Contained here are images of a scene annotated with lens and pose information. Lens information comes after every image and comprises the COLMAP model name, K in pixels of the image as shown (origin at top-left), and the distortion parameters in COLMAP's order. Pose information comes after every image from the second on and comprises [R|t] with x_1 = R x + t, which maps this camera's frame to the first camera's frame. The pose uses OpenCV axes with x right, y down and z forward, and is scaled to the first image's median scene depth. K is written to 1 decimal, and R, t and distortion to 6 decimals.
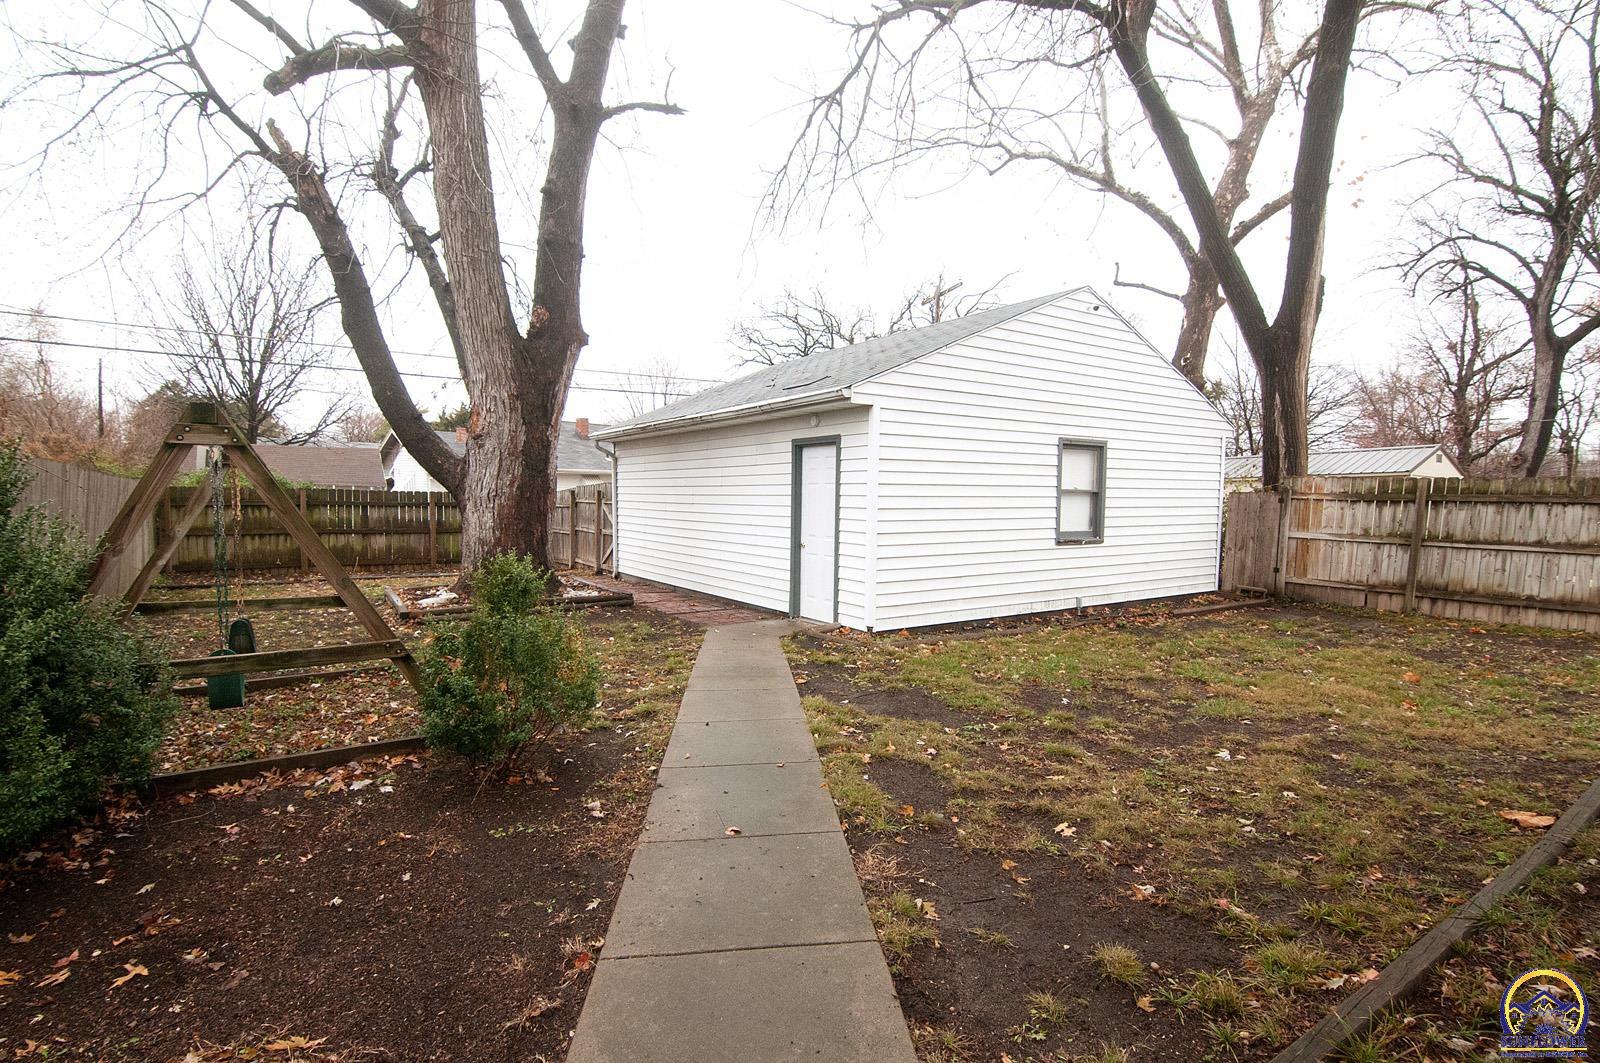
lens RADIAL K [[768.3, 0, 800.0], [0, 768.3, 531.5], [0, 0, 1]] dist [-0.001028, -0.000149]
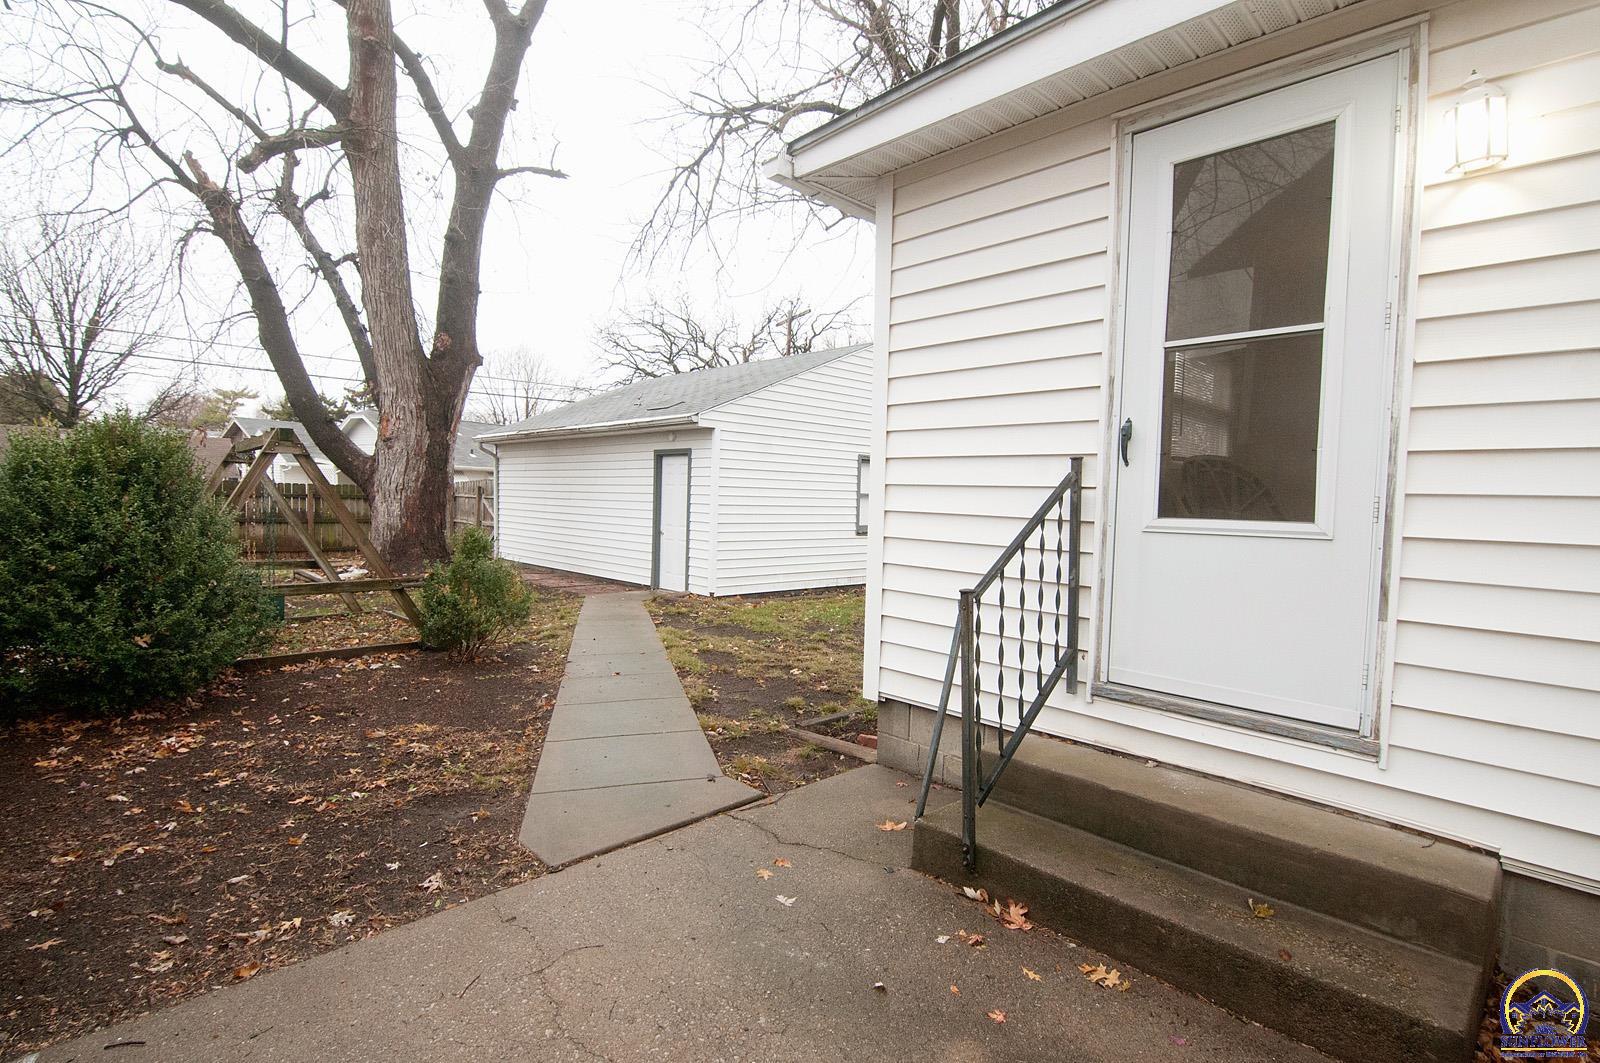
lens RADIAL K [[760.9, 0, 800.0], [0, 760.9, 531.5], [0, 0, 1]] dist [0.025358, -0.035300]
pose [[0.984594, 0.010895, 0.174516, 0.008024], [-0.010688, 0.999941, -0.002126, 0.015095], [-0.174529, 0.000228, 0.984652, -0.273015]]
